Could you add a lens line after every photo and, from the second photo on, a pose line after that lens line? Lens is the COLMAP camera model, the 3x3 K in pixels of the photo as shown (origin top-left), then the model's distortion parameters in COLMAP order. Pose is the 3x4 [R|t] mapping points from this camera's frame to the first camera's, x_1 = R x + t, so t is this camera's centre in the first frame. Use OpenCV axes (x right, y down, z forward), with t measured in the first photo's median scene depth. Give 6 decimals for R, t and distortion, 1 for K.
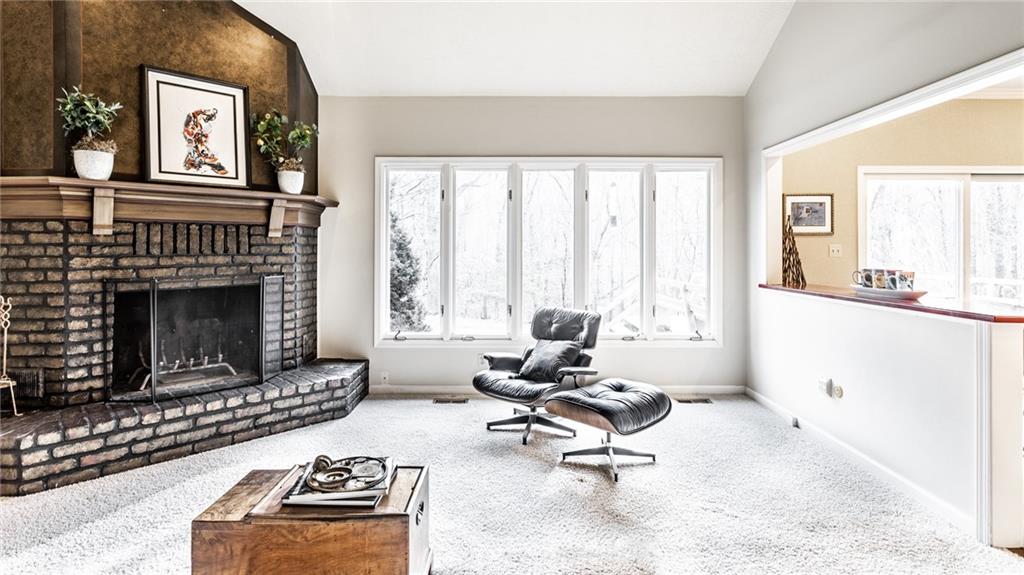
lens RADIAL K [[499.6, 0, 515.9], [0, 499.6, 250.6], [0, 0, 1]] dist [0.008728, 0.001134]
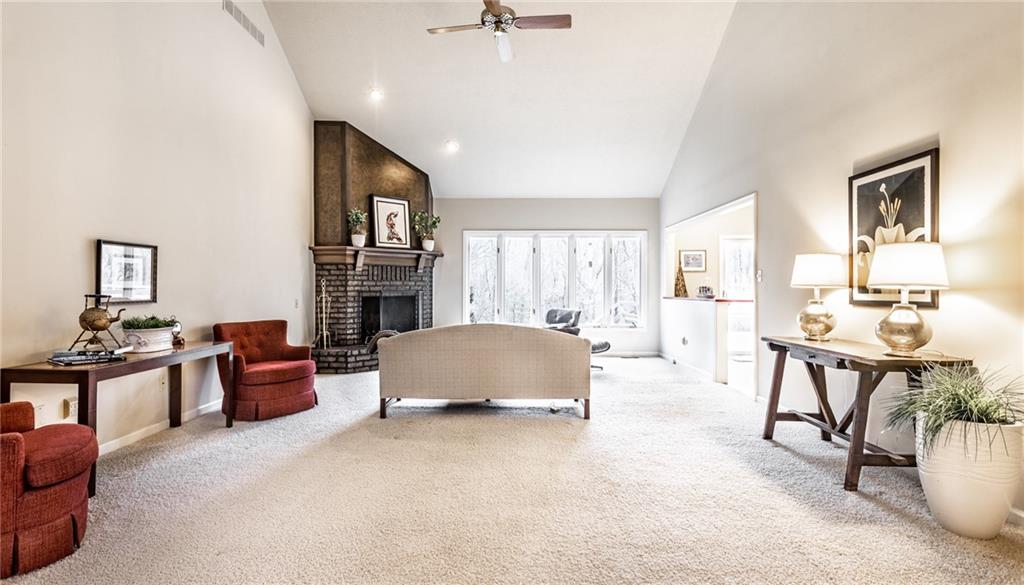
lens RADIAL K [[480.1, 0, 508.7], [0, 480.1, 289.8], [0, 0, 1]] dist [0.000660, 0.002450]
pose [[0.999869, 0.001422, -0.016124, -0.100121], [-0.001424, 0.999999, -0.000065, 0.048062], [0.016124, 0.000088, 0.999870, -1.040812]]
